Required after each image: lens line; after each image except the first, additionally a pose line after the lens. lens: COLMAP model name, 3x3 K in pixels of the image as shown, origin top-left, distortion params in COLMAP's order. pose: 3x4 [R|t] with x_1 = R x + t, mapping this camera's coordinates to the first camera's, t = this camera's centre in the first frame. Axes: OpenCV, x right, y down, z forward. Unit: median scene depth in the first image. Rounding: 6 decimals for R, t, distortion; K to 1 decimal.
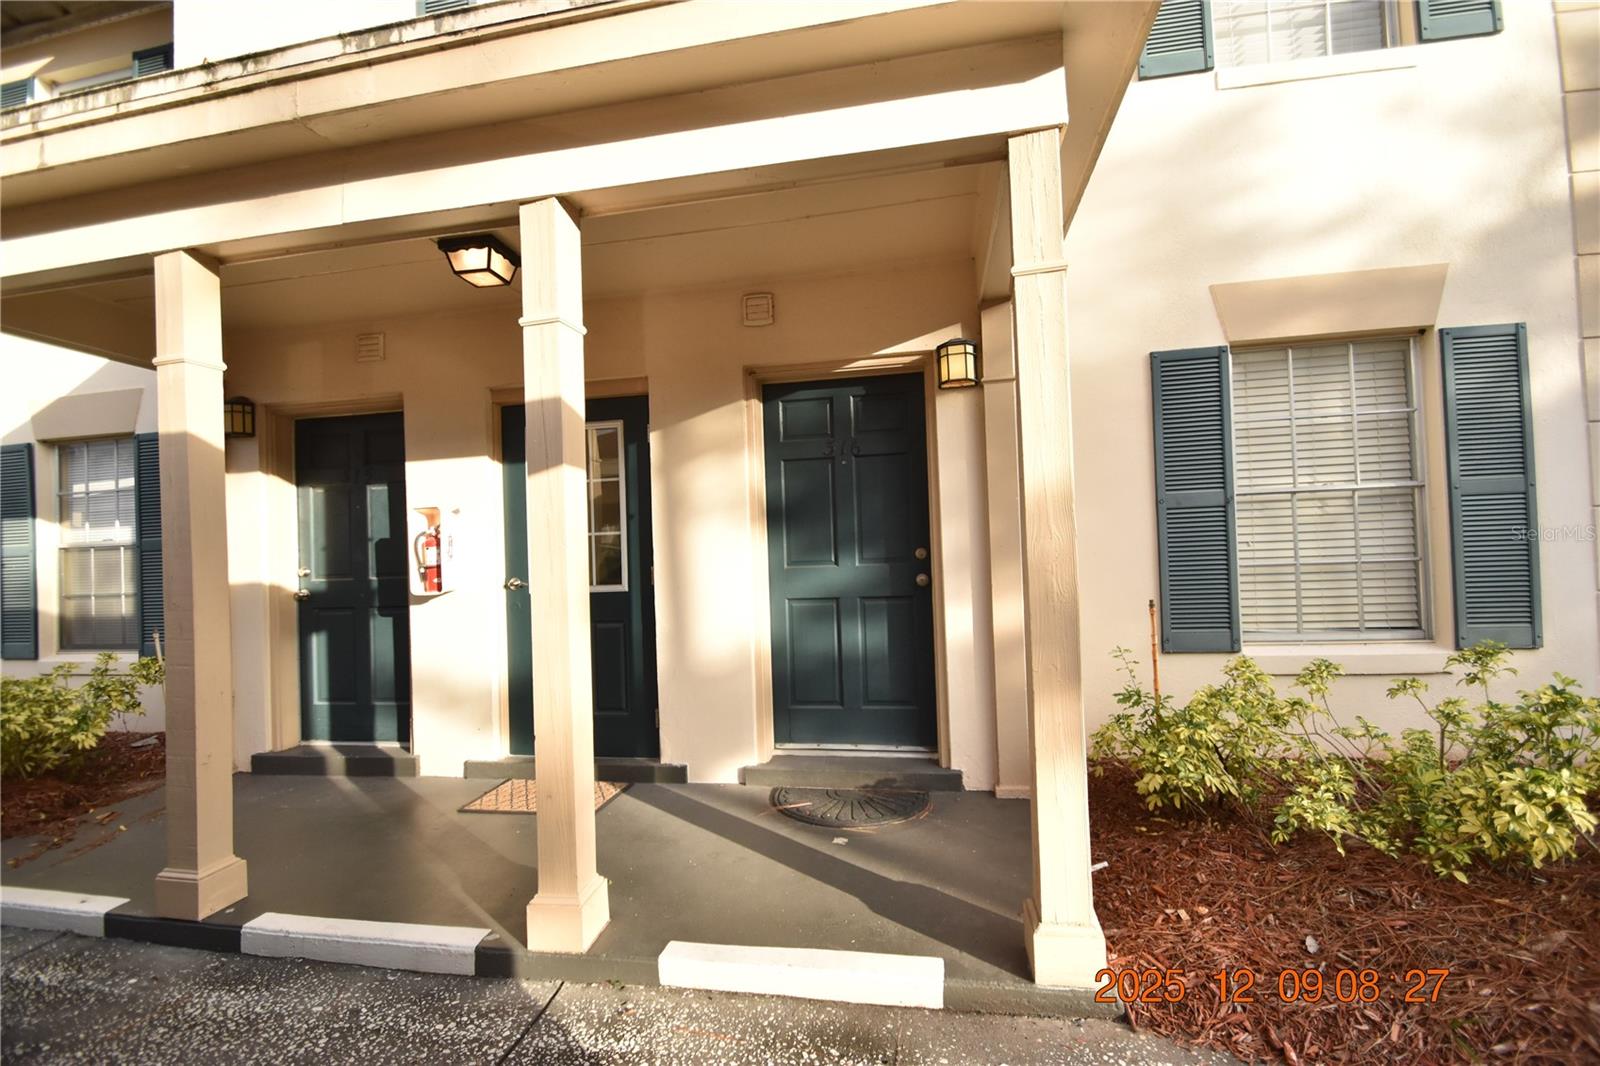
lens RADIAL K [[697.1, 0, 797.6], [0, 697.1, 540.2], [0, 0, 1]] dist [0.016976, -0.018684]
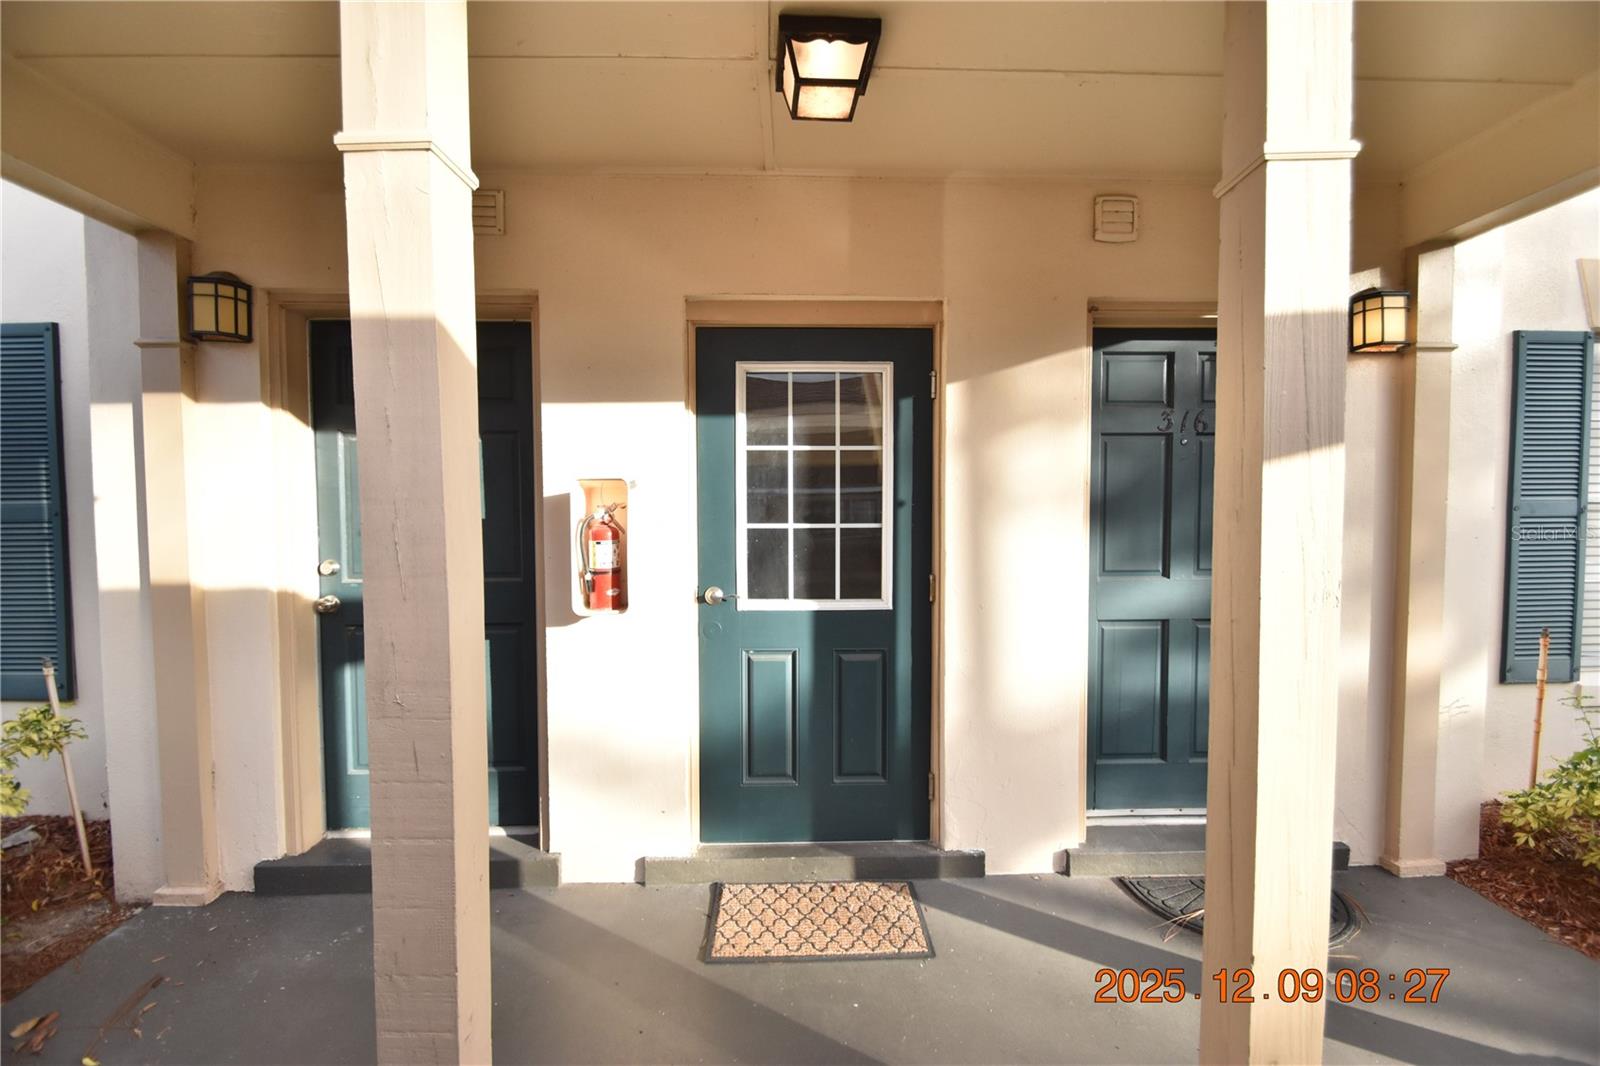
lens RADIAL K [[697.1, 0, 797.6], [0, 697.1, 540.2], [0, 0, 1]] dist [0.016976, -0.018684]
pose [[0.976014, 0.020598, 0.216732, -0.493094], [-0.033452, 0.997881, 0.055809, -0.032672], [-0.215123, -0.061720, 0.974635, 0.342431]]
